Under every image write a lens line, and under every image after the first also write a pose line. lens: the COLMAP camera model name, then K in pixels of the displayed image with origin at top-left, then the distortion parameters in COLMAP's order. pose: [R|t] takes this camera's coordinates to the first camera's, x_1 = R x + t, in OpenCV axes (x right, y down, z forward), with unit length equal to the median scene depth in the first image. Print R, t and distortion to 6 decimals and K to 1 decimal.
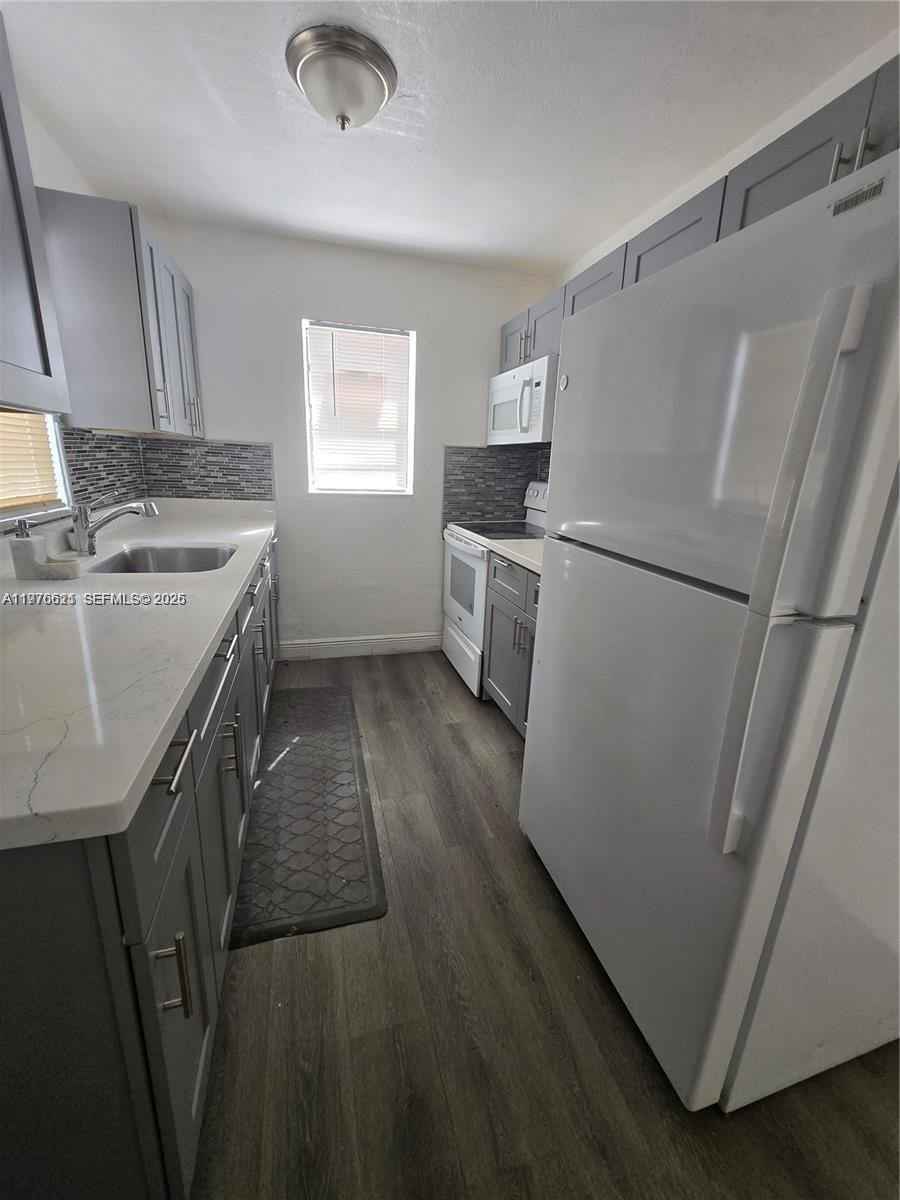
lens RADIAL K [[470.7, 0, 449.2], [0, 470.7, 587.0], [0, 0, 1]] dist [-0.000061, -0.000250]
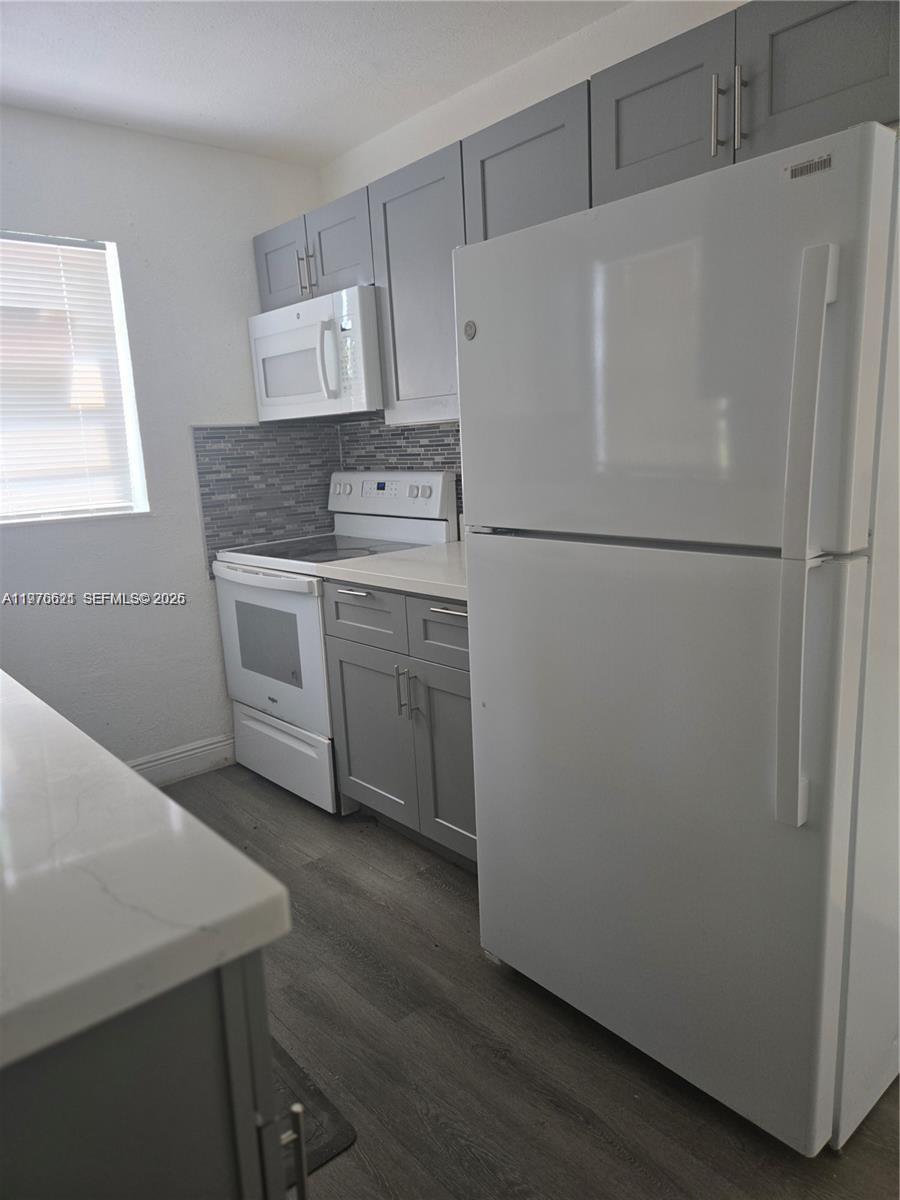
lens RADIAL K [[803.8, 0, 445.3], [0, 803.8, 606.9], [0, 0, 1]] dist [0.024898, -0.002926]
pose [[0.905421, -0.157885, 0.394062, -0.183141], [0.182393, 0.982901, -0.025269, 0.016738], [-0.383334, 0.094753, 0.918737, -0.071070]]
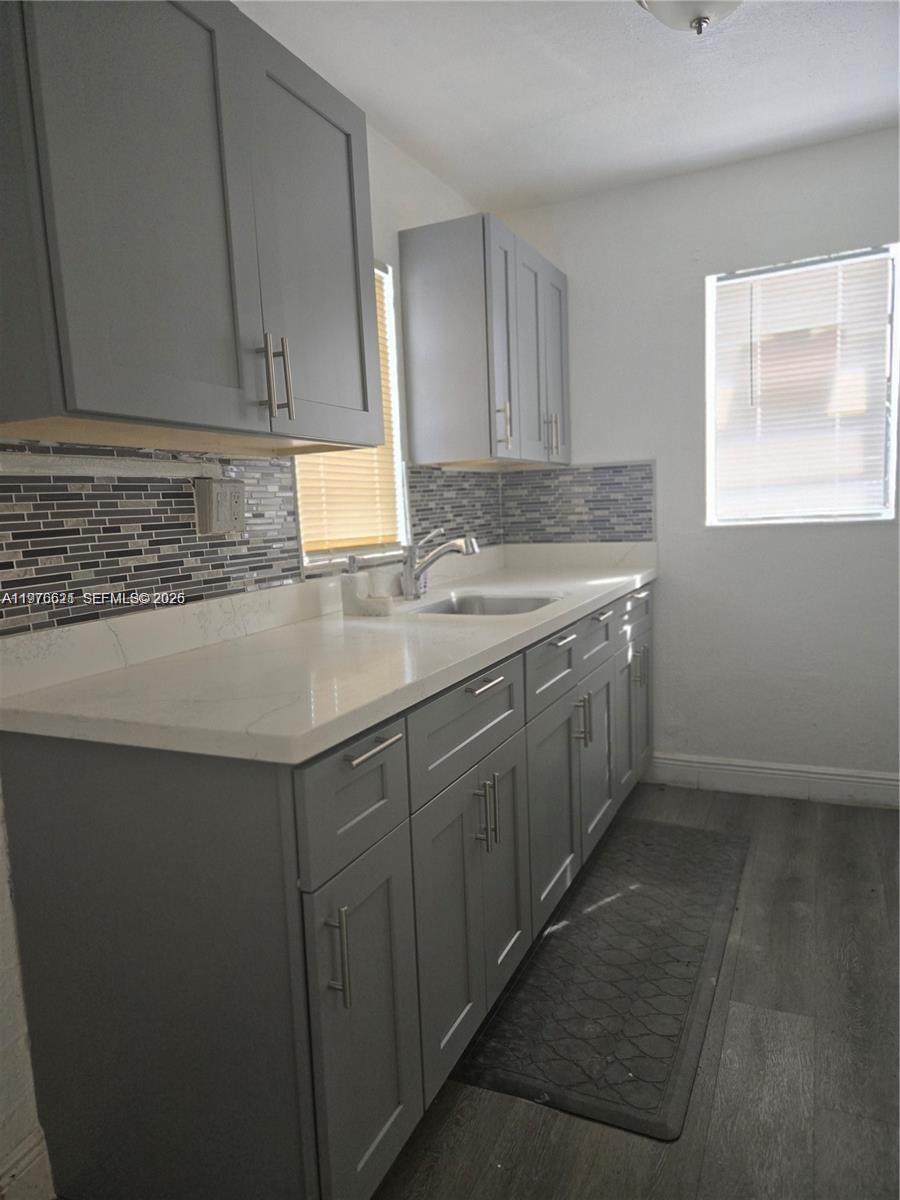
lens RADIAL K [[803.8, 0, 437.4], [0, 803.8, 606.9], [0, 0, 1]] dist [0.024898, -0.002926]
pose [[0.741080, 0.001938, -0.671414, 0.194640], [-0.091073, 0.991044, -0.097663, 0.058997], [0.665211, 0.133524, 0.734619, -0.064825]]
